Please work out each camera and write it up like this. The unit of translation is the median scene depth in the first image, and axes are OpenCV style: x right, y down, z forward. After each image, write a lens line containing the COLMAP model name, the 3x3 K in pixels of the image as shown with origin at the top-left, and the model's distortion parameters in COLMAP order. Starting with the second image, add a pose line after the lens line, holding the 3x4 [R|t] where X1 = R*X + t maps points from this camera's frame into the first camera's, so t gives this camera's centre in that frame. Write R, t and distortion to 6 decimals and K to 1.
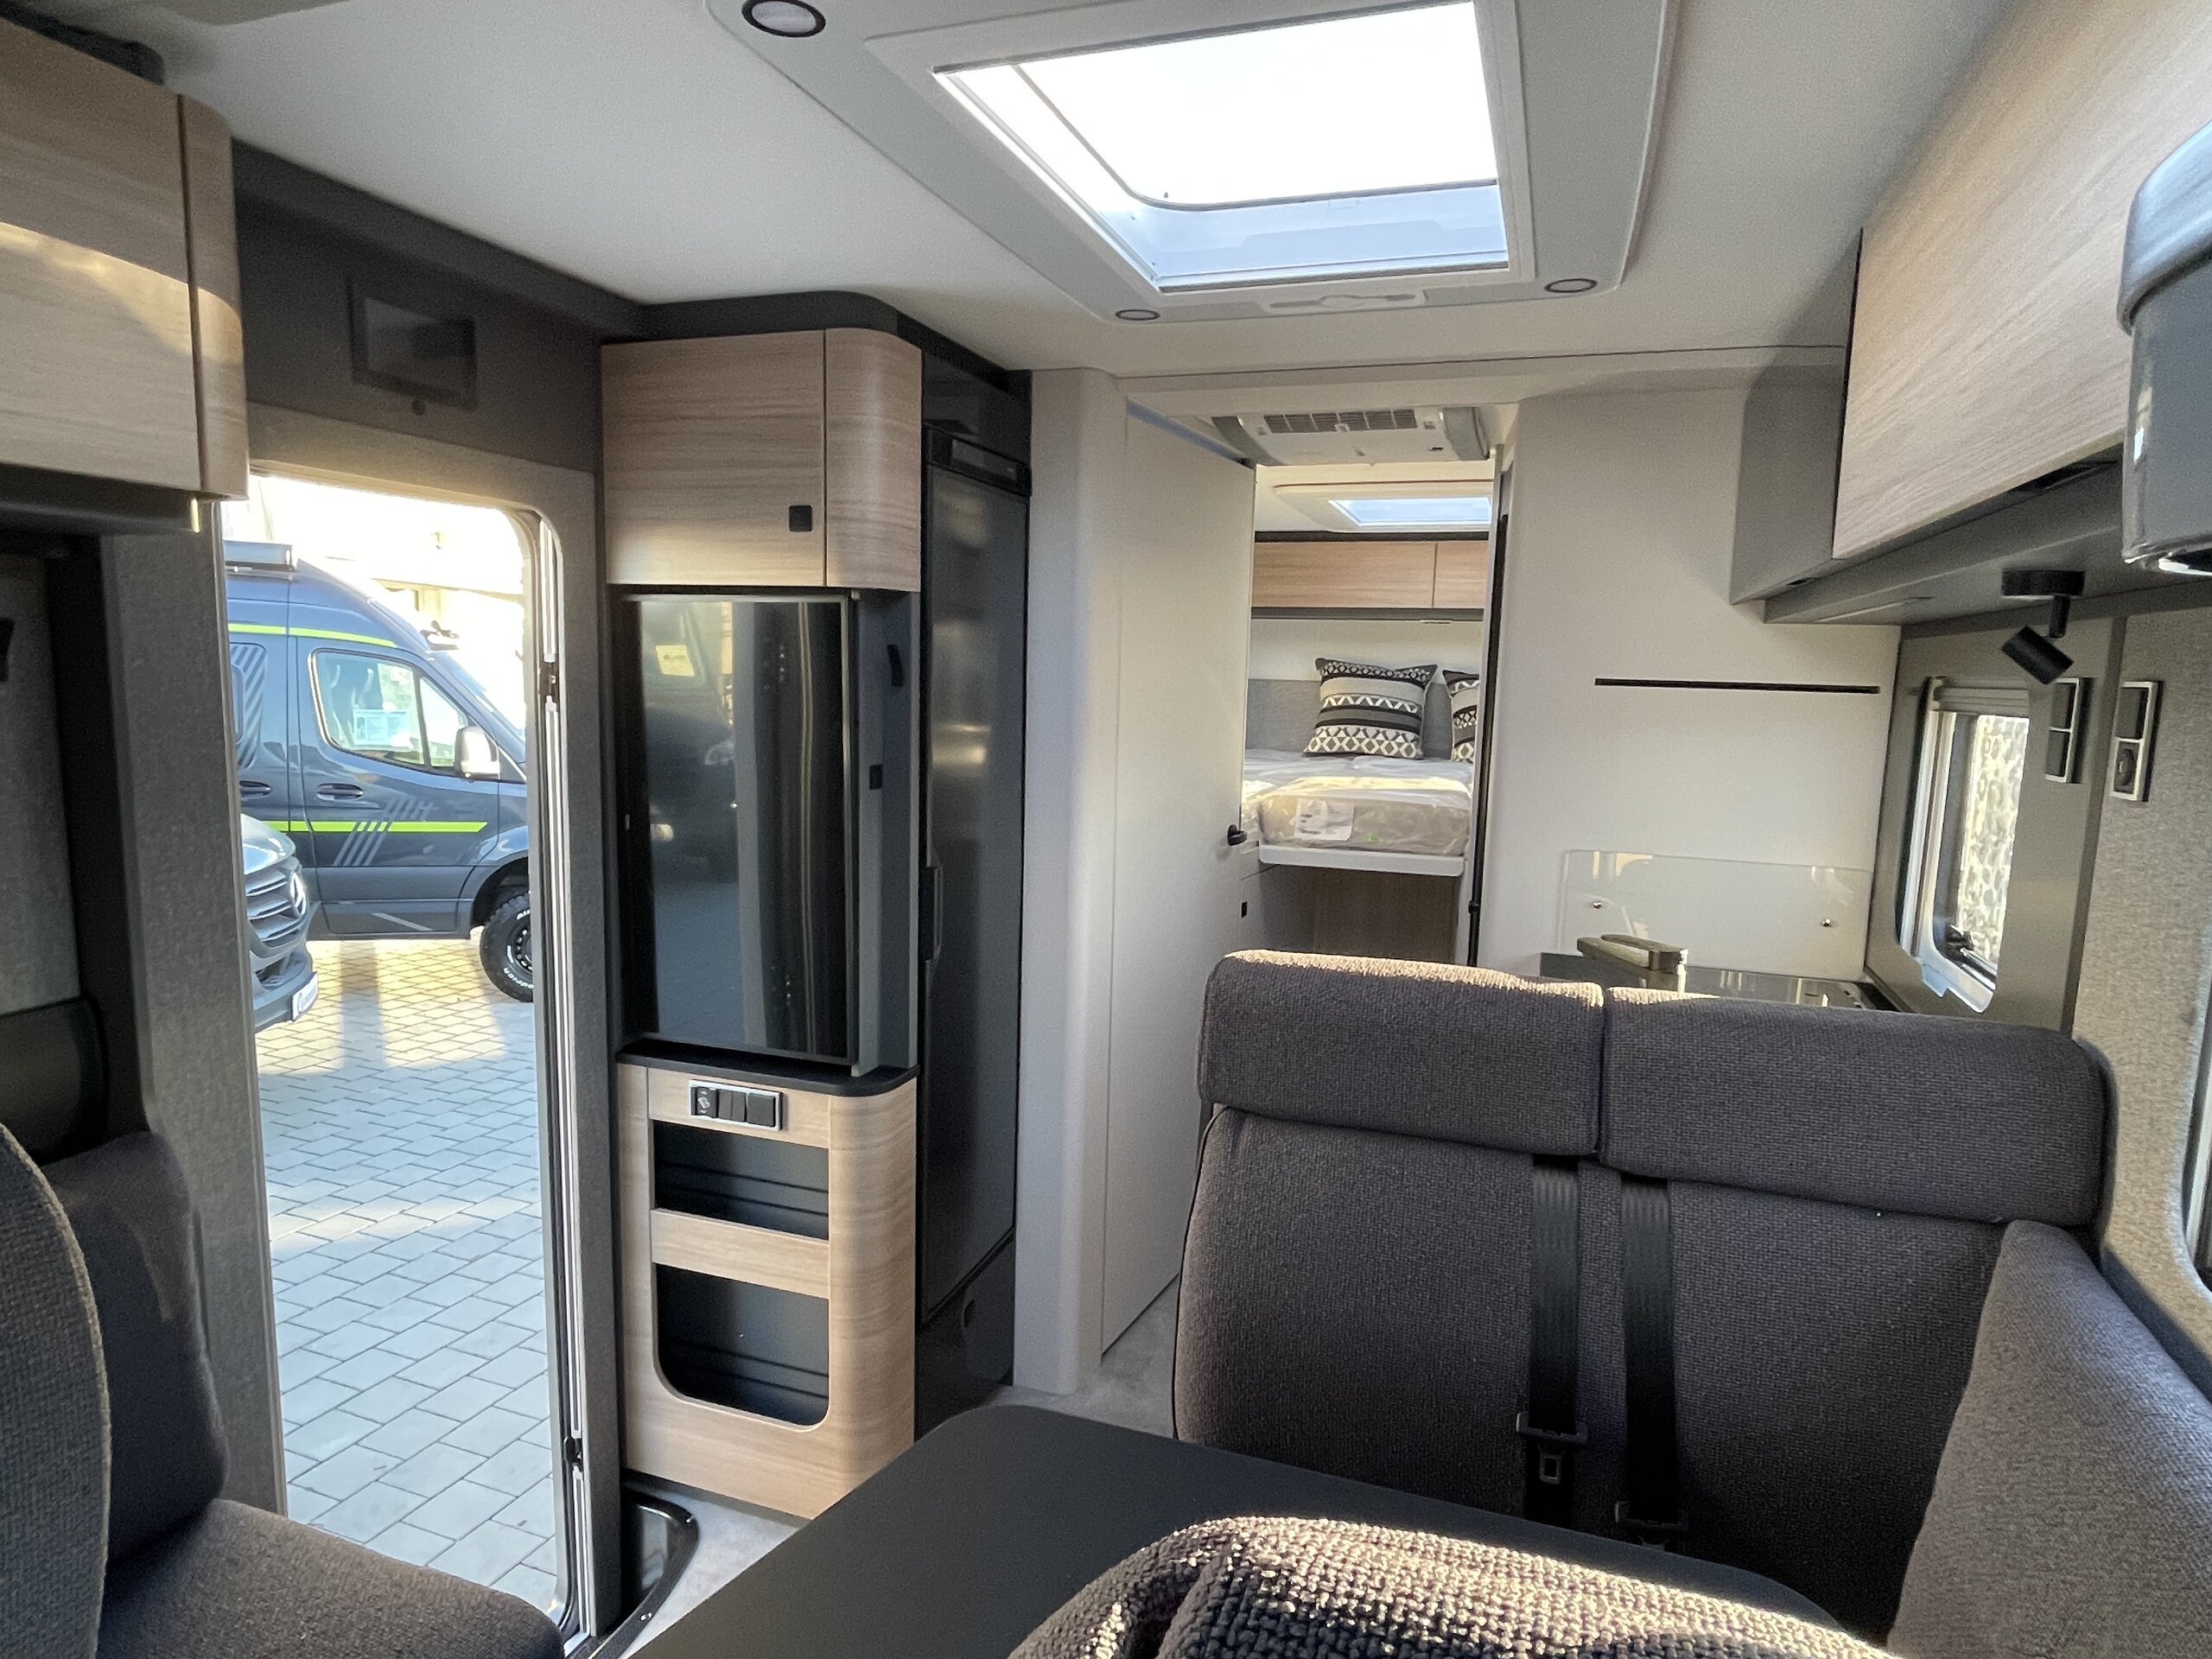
lens RADIAL K [[1283.0, 0, 1098.4], [0, 1283.0, 845.0], [0, 0, 1]] dist [0.002291, -0.016703]
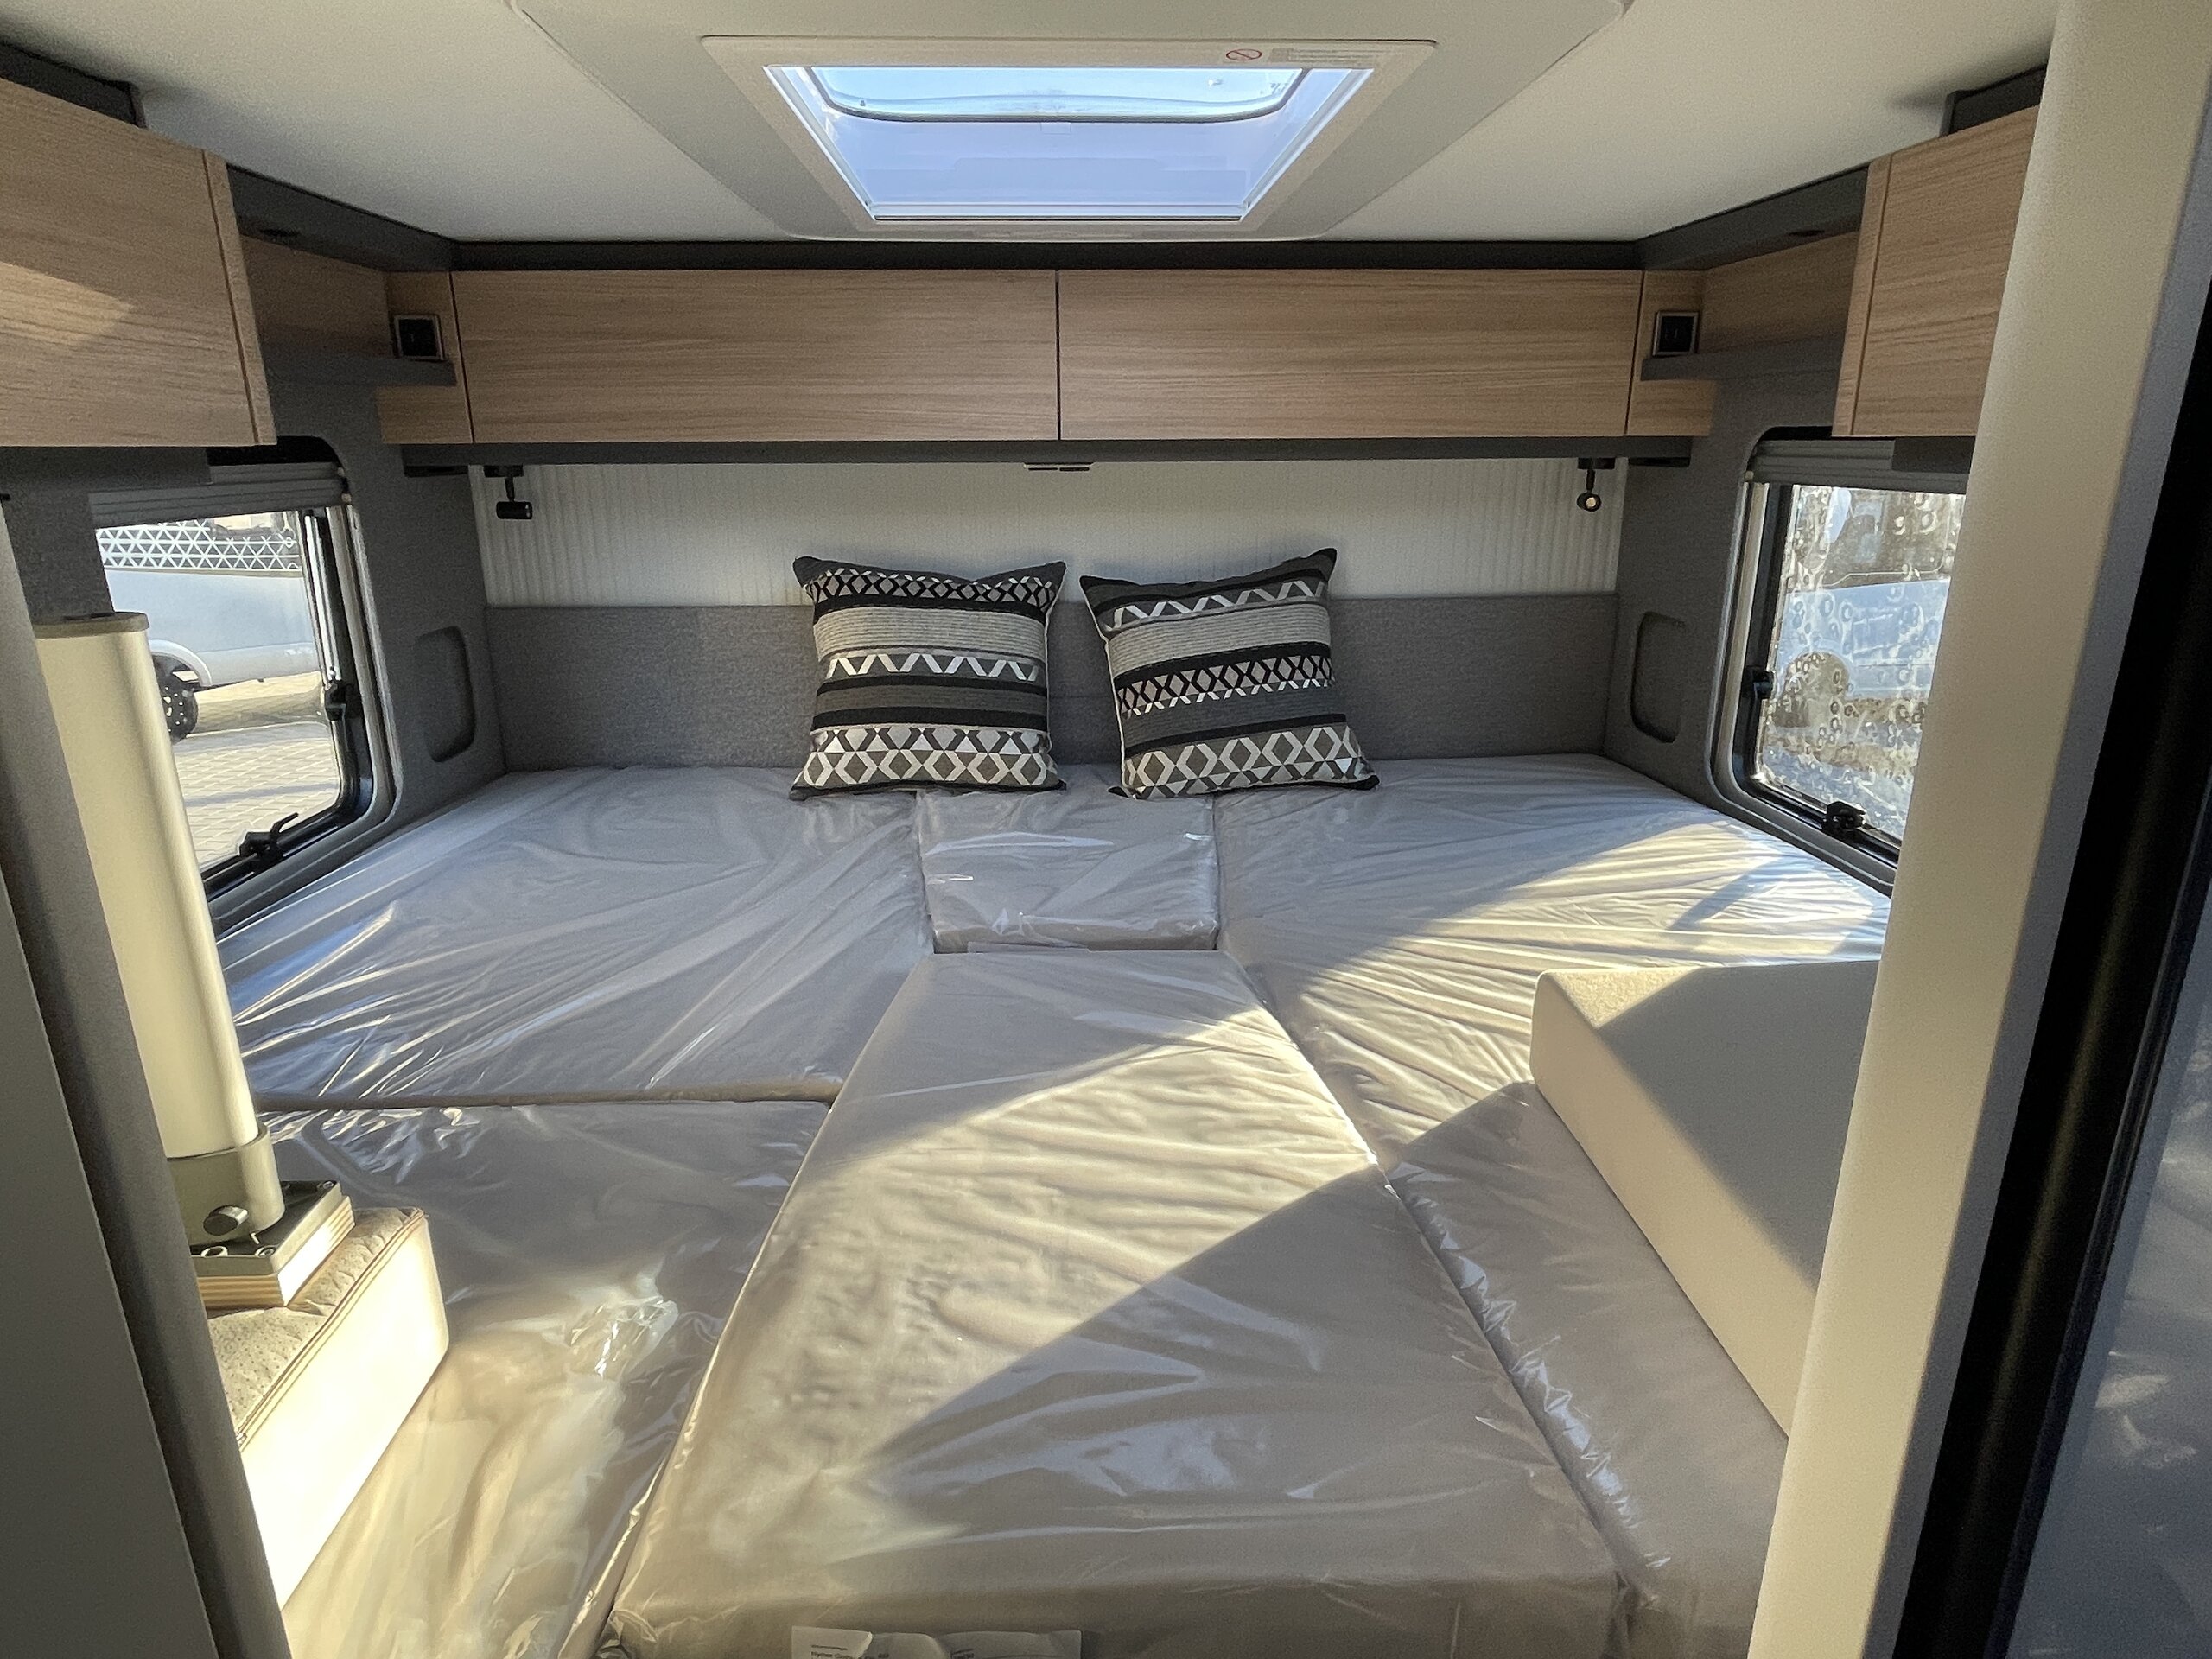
lens RADIAL K [[1282.6, 0, 1095.9], [0, 1282.6, 836.3], [0, 0, 1]] dist [0.003281, -0.020981]
pose [[0.926457, -0.139789, 0.349481, 0.243917], [0.082298, 0.981244, 0.174320, -0.298892], [-0.367294, -0.132739, 0.920584, 1.358957]]
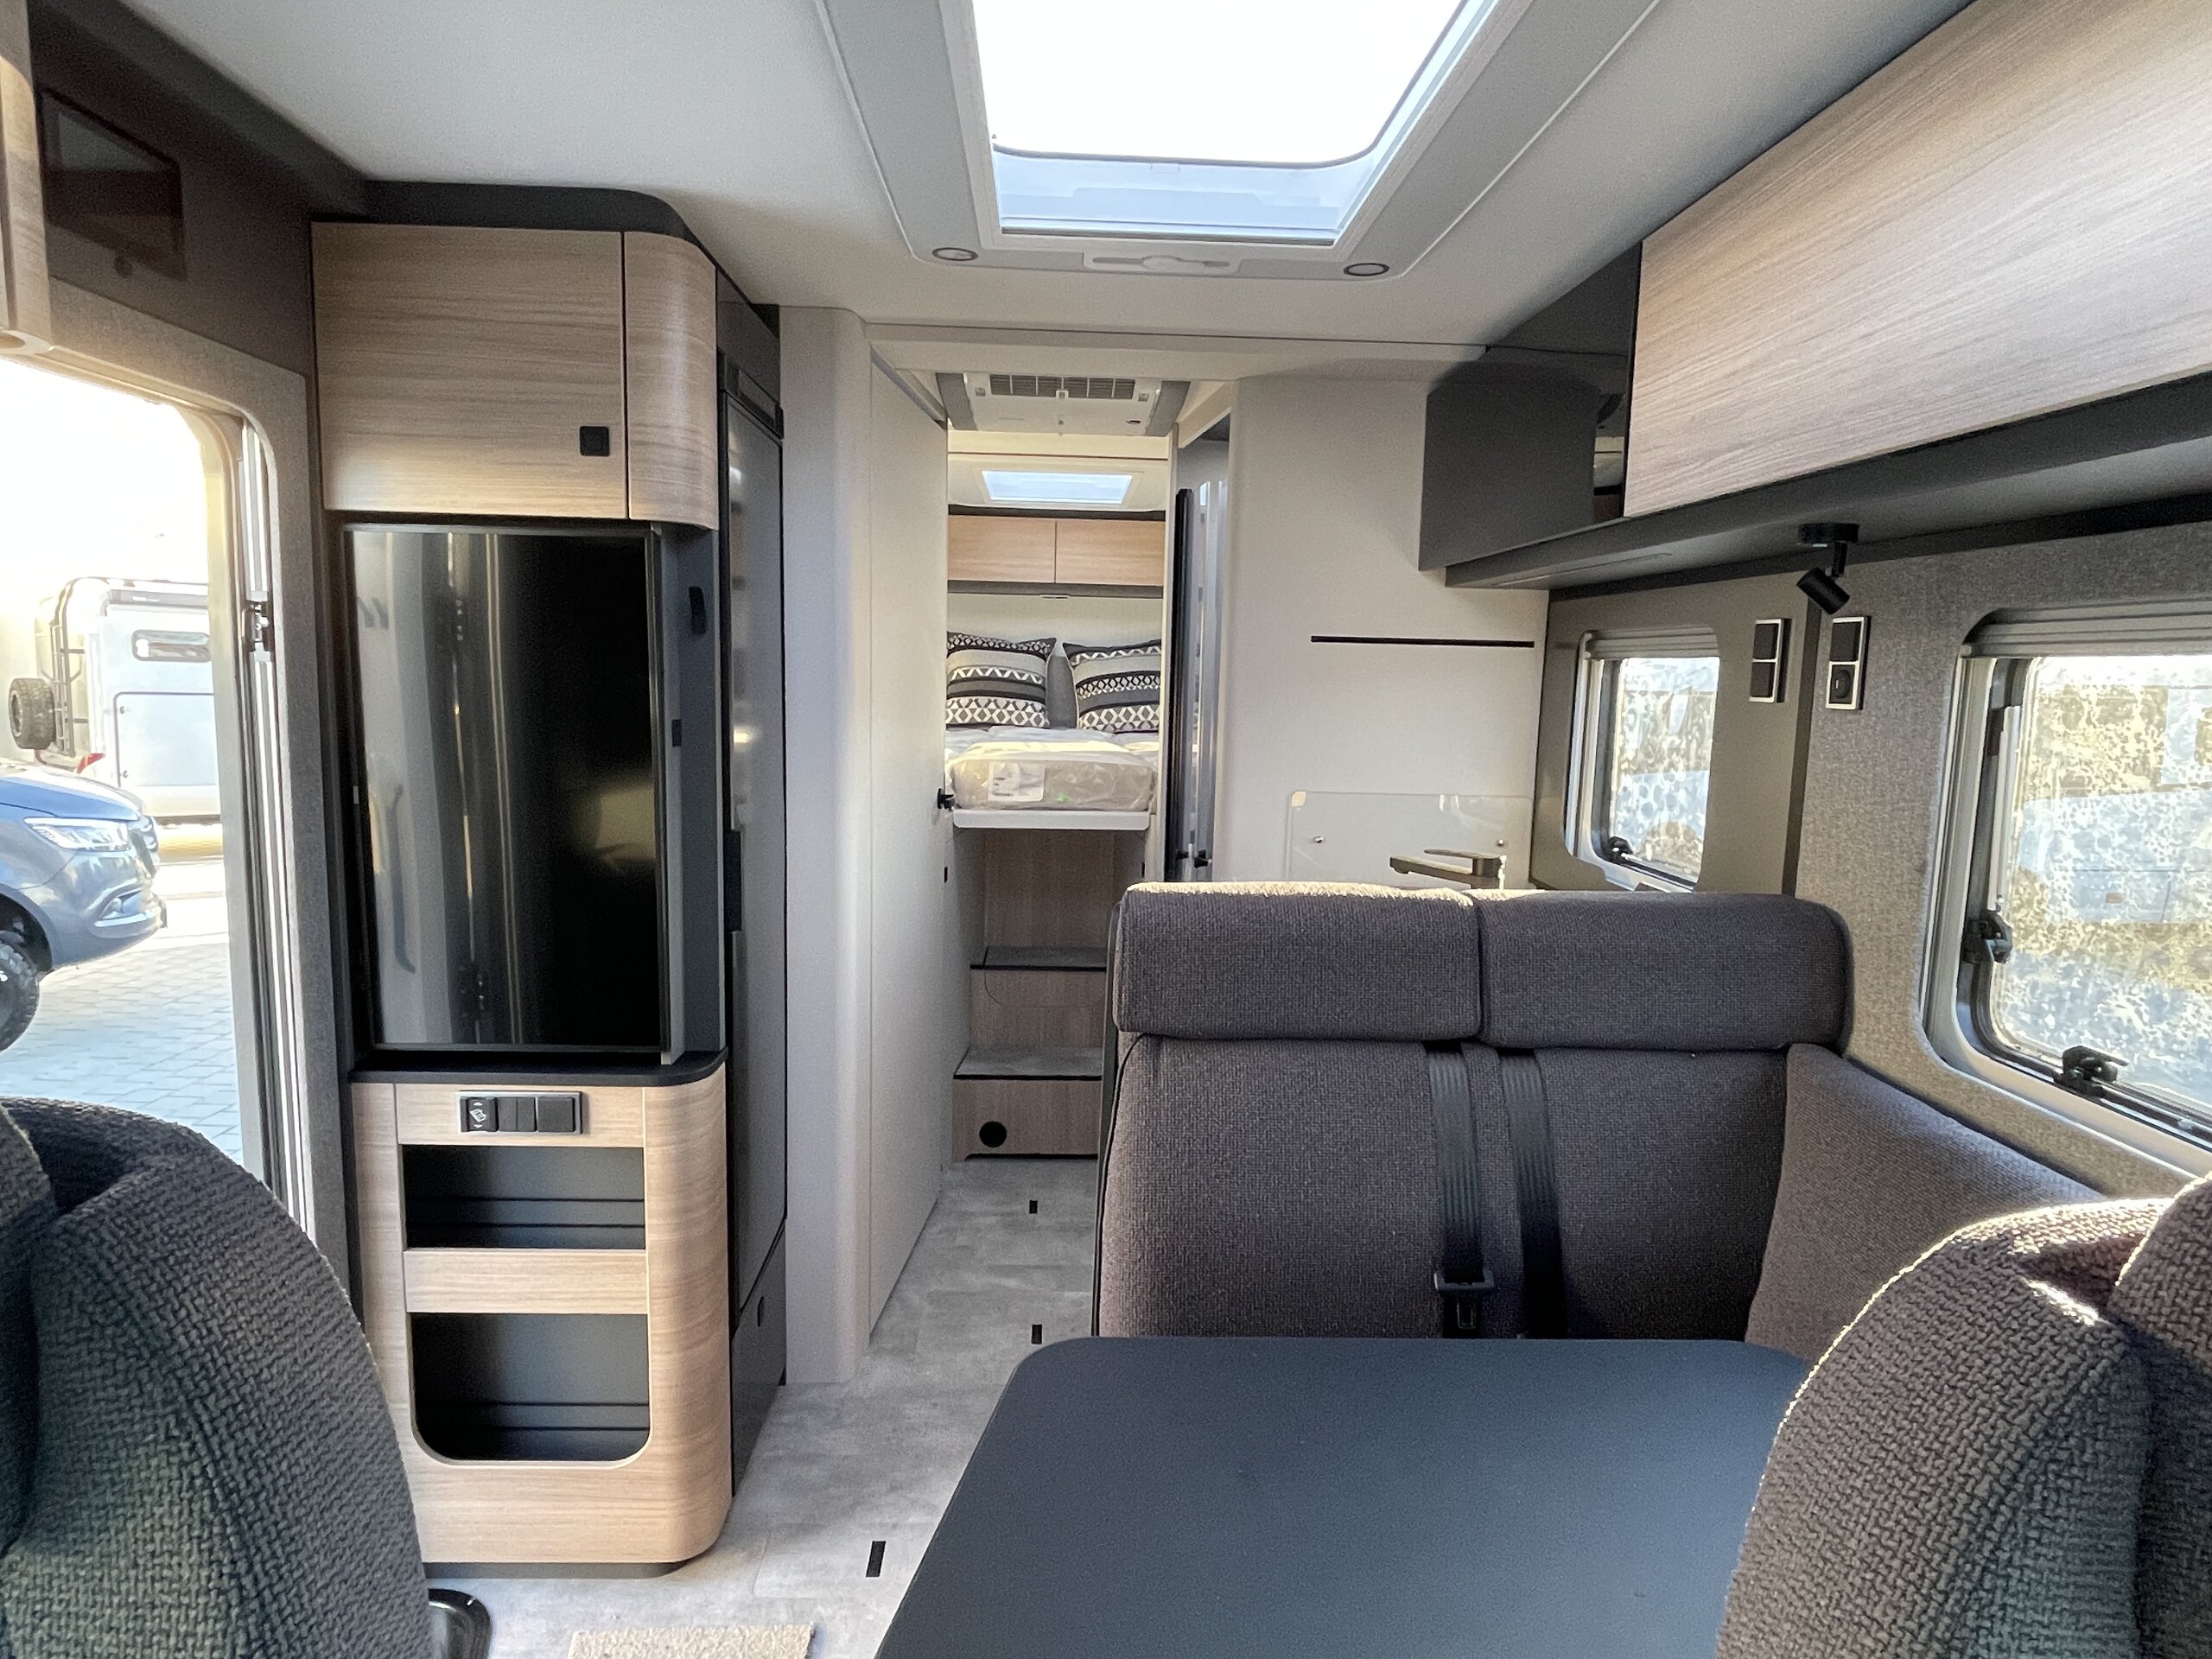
lens RADIAL K [[1282.6, 0, 1095.9], [0, 1282.6, 836.3], [0, 0, 1]] dist [0.003281, -0.020981]
pose [[0.929914, -0.051214, 0.364194, -0.227687], [0.050381, 0.998660, 0.011794, 0.023963], [-0.364310, 0.007381, 0.931249, 0.043470]]
